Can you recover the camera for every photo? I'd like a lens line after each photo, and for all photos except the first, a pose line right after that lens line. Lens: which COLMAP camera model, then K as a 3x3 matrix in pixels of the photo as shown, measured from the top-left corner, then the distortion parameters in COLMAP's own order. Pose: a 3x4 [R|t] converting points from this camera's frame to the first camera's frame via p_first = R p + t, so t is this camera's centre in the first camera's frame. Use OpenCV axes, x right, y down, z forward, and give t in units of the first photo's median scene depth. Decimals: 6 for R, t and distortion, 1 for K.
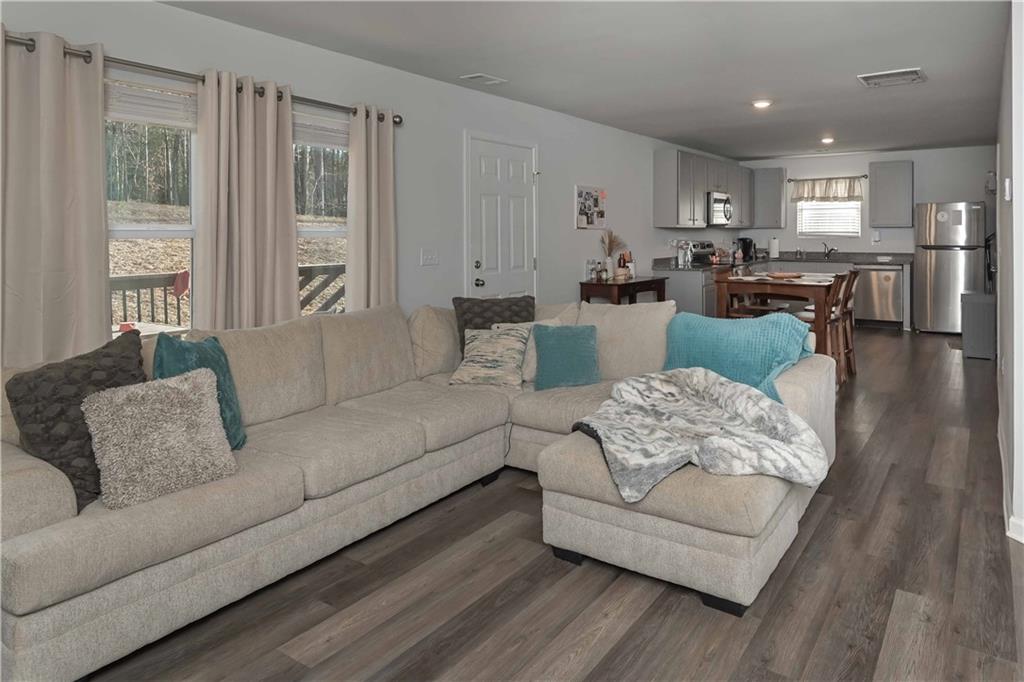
lens RADIAL K [[670.1, 0, 513.9], [0, 670.1, 236.6], [0, 0, 1]] dist [-0.001504, -0.002184]
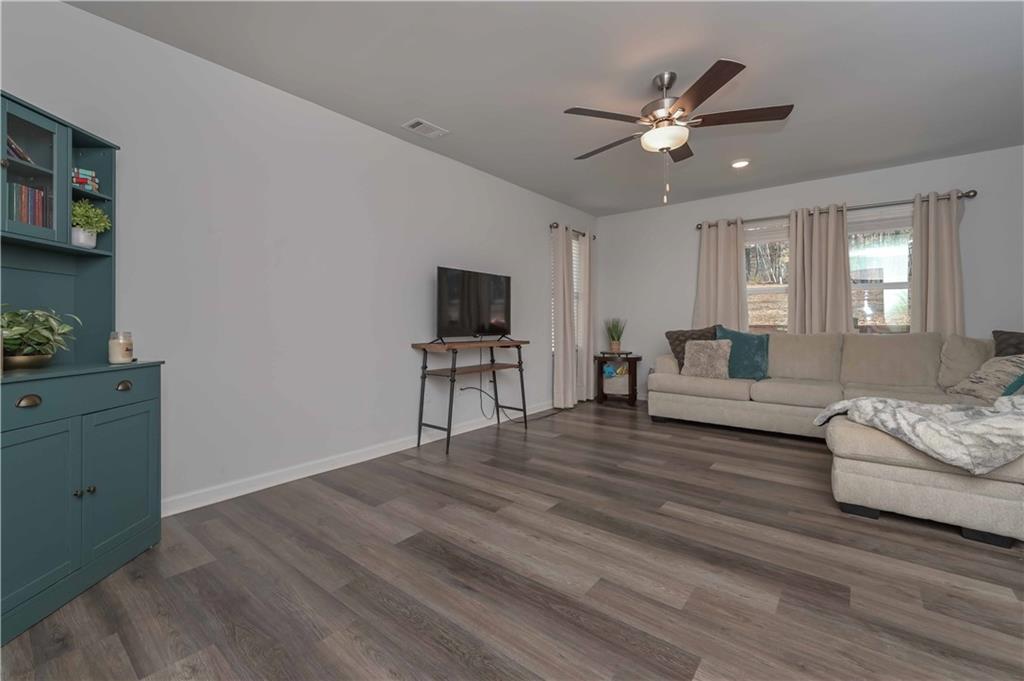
lens RADIAL K [[423.1, 0, 514.1], [0, 423.1, 324.5], [0, 0, 1]] dist [0.000142, -0.000012]
pose [[-0.063593, 0.012271, -0.997900, 1.191726], [-0.006936, 0.999895, 0.012738, 0.123854], [0.997952, 0.007732, -0.063502, 0.282057]]
